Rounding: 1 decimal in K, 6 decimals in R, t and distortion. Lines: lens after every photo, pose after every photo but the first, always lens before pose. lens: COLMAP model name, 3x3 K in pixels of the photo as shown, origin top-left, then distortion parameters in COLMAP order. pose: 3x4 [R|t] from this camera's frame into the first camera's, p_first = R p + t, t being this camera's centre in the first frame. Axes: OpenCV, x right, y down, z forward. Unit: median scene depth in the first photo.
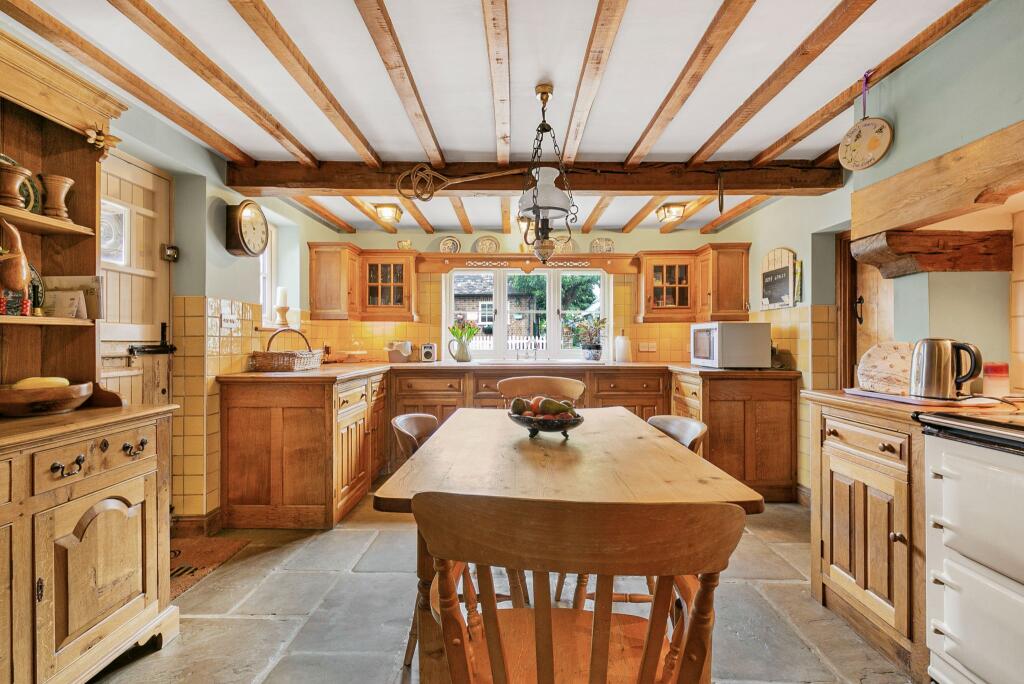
lens RADIAL K [[473.8, 0, 511.0], [0, 473.8, 341.5], [0, 0, 1]] dist [0.008672, -0.002321]
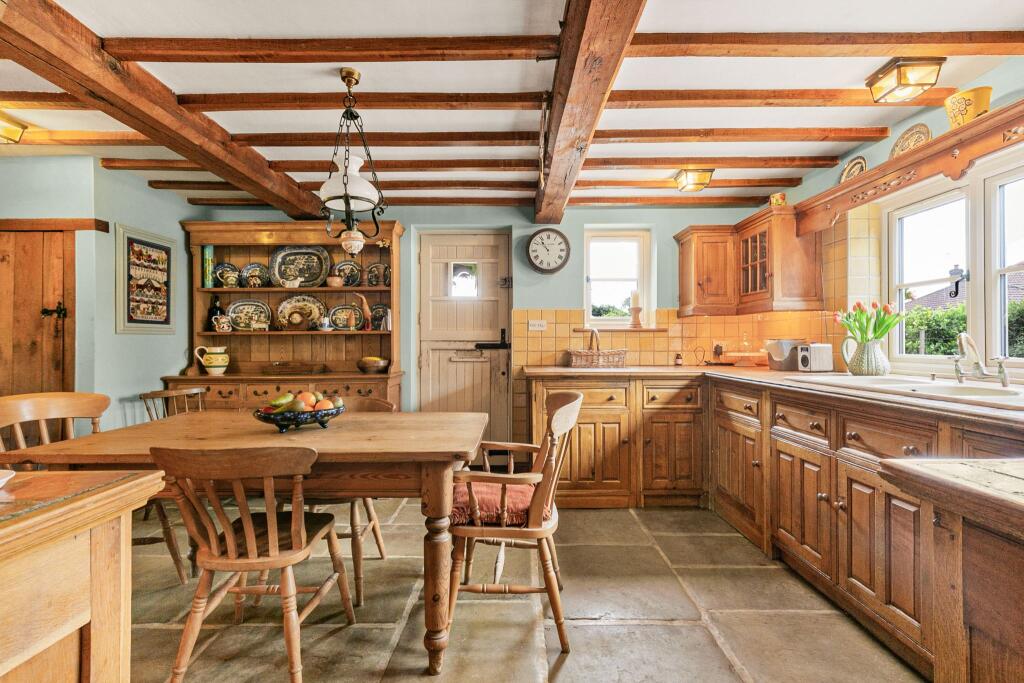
lens RADIAL K [[473.8, 0, 510.4], [0, 473.8, 340.7], [0, 0, 1]] dist [0.008672, -0.002321]
pose [[0.008082, -0.002009, -0.999965, 0.757640], [0.001828, 0.999996, -0.001994, 0.002193], [0.999966, -0.001812, 0.008086, 0.961760]]
